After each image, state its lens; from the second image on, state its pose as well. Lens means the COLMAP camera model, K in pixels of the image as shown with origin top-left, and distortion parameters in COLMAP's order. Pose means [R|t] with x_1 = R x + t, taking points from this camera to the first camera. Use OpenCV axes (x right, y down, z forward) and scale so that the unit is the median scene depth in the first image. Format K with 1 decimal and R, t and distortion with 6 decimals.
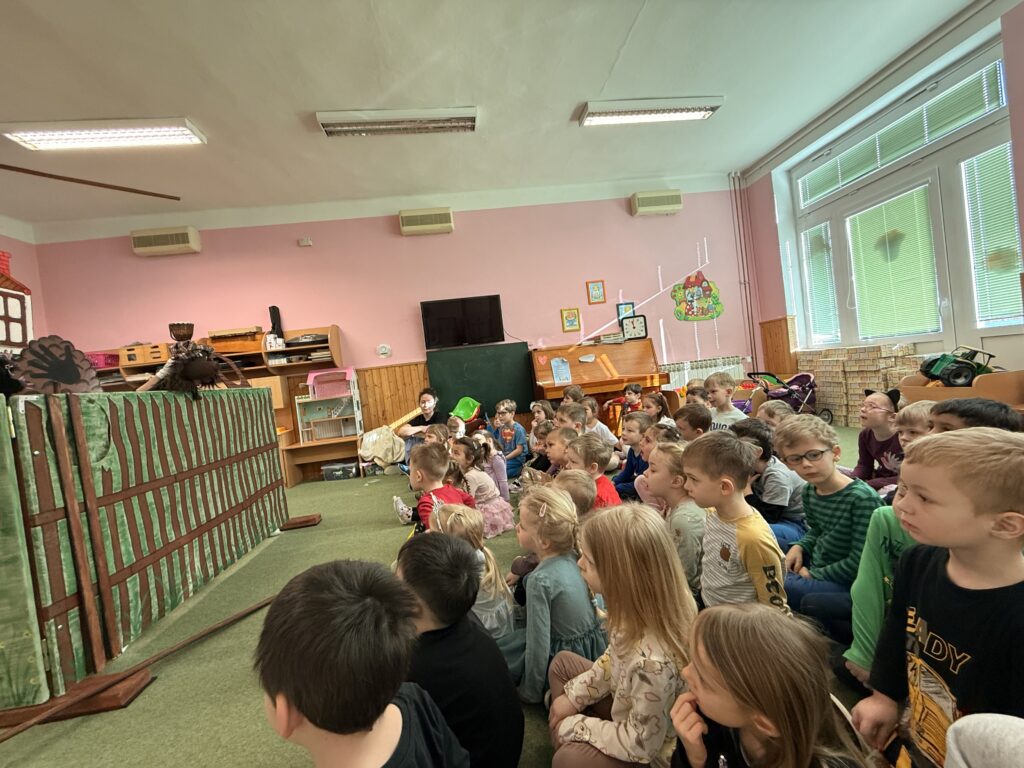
lens RADIAL K [[408.4, 0, 509.5], [0, 408.4, 381.0], [0, 0, 1]] dist [0.000208, 0.000711]
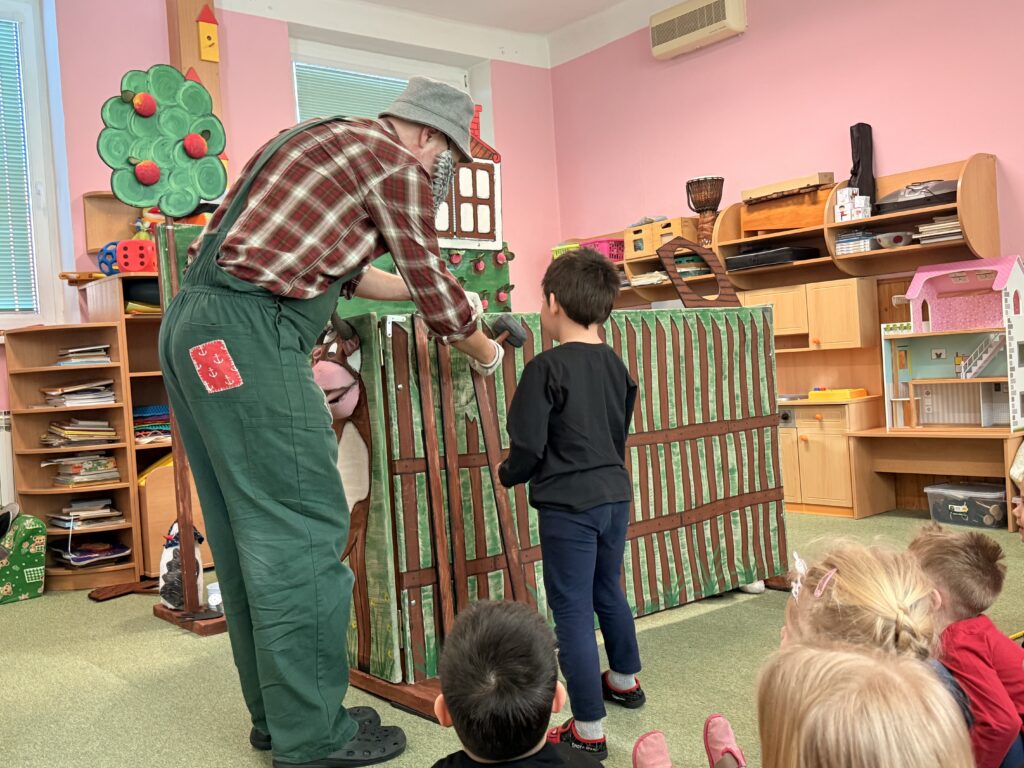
lens RADIAL K [[1010.4, 0, 510.8], [0, 1010.4, 387.7], [0, 0, 1]] dist [0.194322, -0.420696]
pose [[0.559477, 0.102269, -0.822512, 0.293013], [-0.013414, 0.993346, 0.114386, -0.026189], [0.828737, -0.052963, 0.557126, 0.025403]]
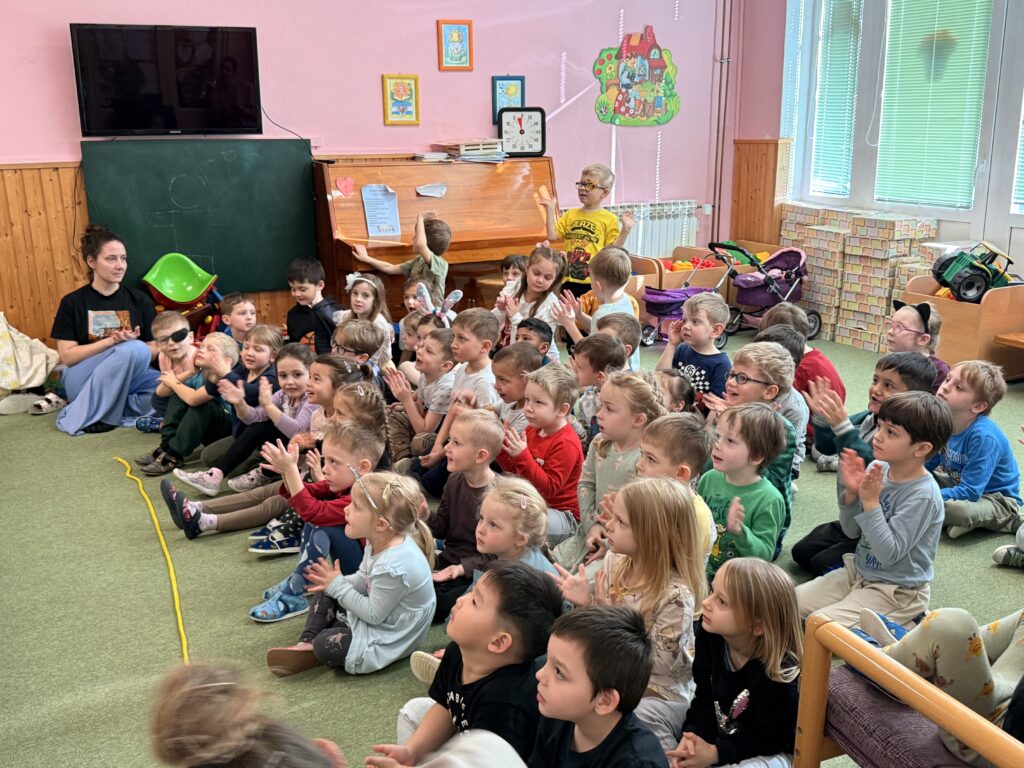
lens RADIAL K [[1011.0, 0, 512.0], [0, 1011.0, 384.0], [0, 0, 1]] dist [0.189192, -0.407676]
pose [[0.931662, 0.012802, 0.363101, -0.281676], [-0.092305, 0.974929, 0.202468, -0.138985], [-0.351406, -0.222148, 0.909486, -0.380492]]
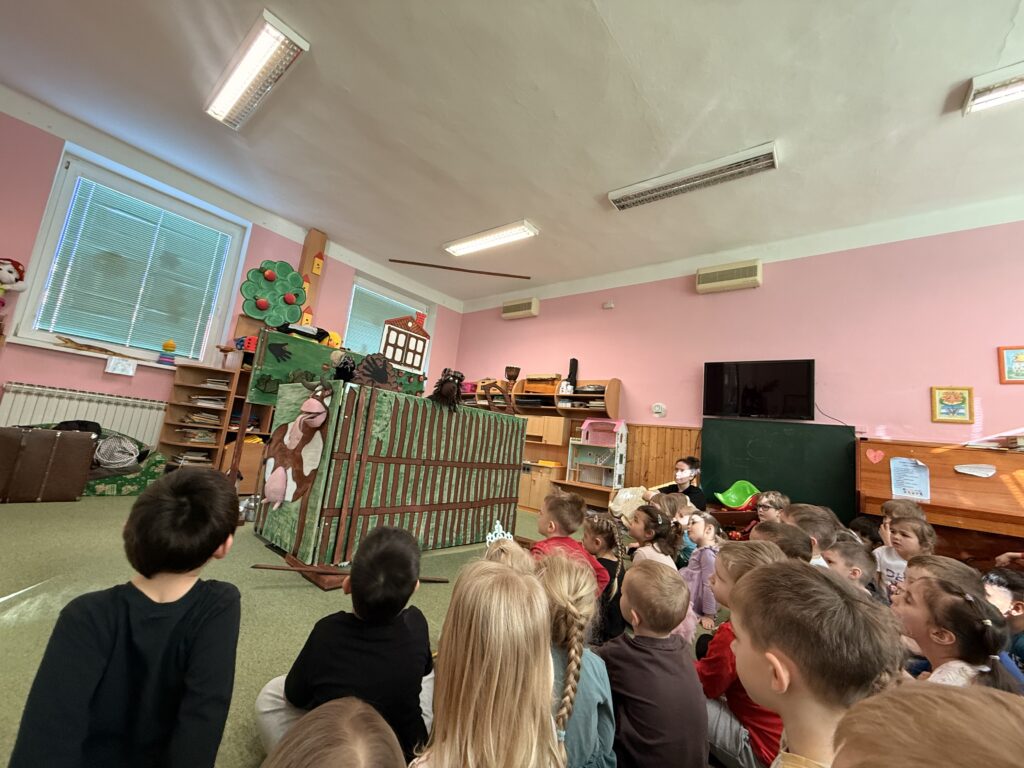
lens RADIAL K [[408.4, 0, 509.5], [0, 408.4, 381.0], [0, 0, 1]] dist [0.000208, 0.000711]
pose [[0.680509, 0.090247, -0.727160, 0.244144], [-0.207934, 0.975374, -0.073542, 0.006252], [0.702617, 0.201247, 0.682517, 0.132860]]
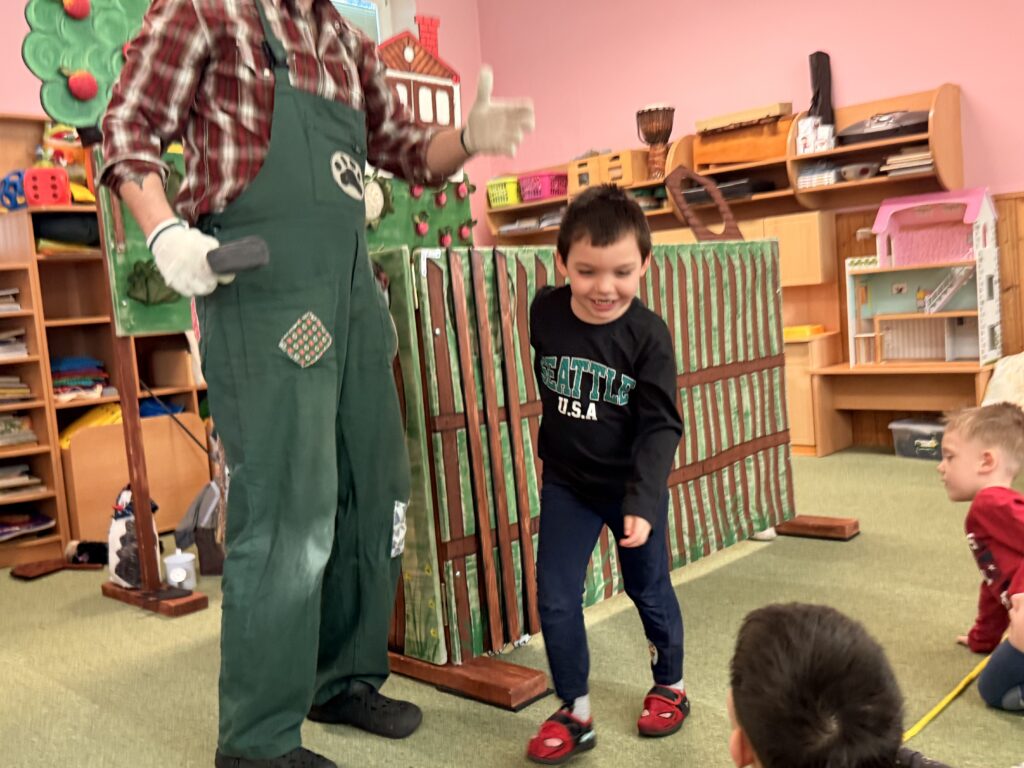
lens RADIAL K [[1011.1, 0, 518.6], [0, 1011.1, 387.2], [0, 0, 1]] dist [0.191797, -0.405916]
pose [[0.669753, 0.131693, -0.730814, 0.113144], [-0.011358, 0.985851, 0.167241, -0.012126], [0.742497, -0.103709, 0.661772, -0.034951]]
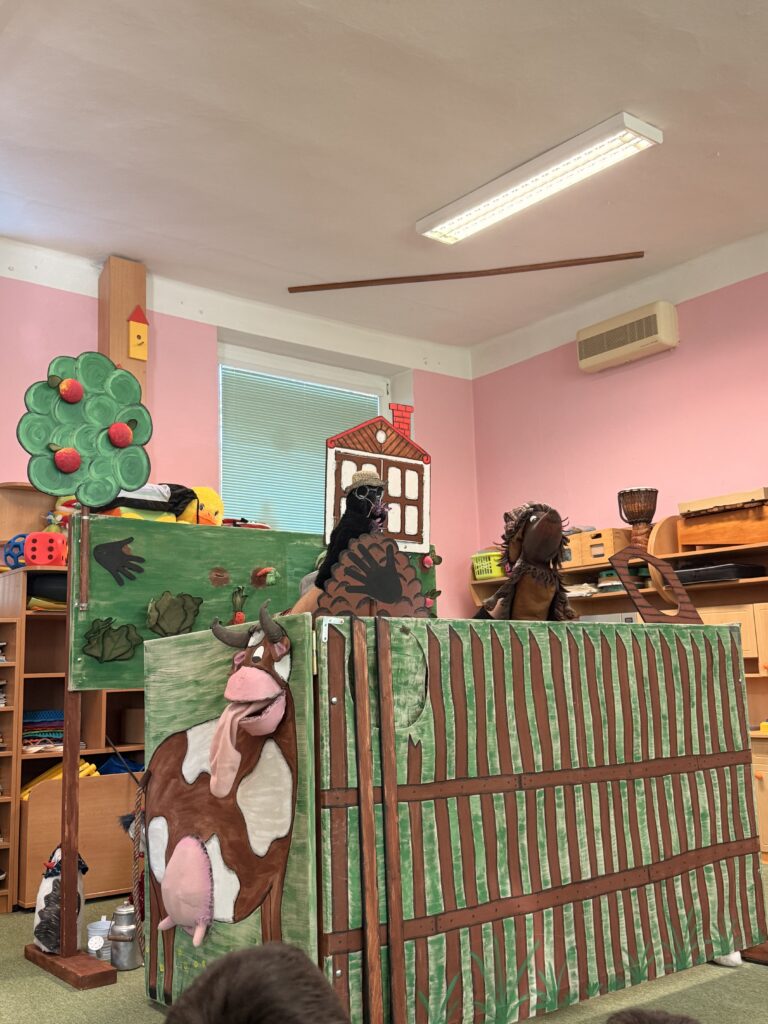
lens RADIAL K [[1010.4, 0, 378.2], [0, 1010.4, 513.3], [0, 0, 1]] dist [0.194322, -0.420696]
pose [[0.535791, -0.029715, -0.843828, 0.170557], [-0.048141, 0.996680, -0.065665, -0.015335], [0.842977, 0.075805, 0.532582, 0.050219]]
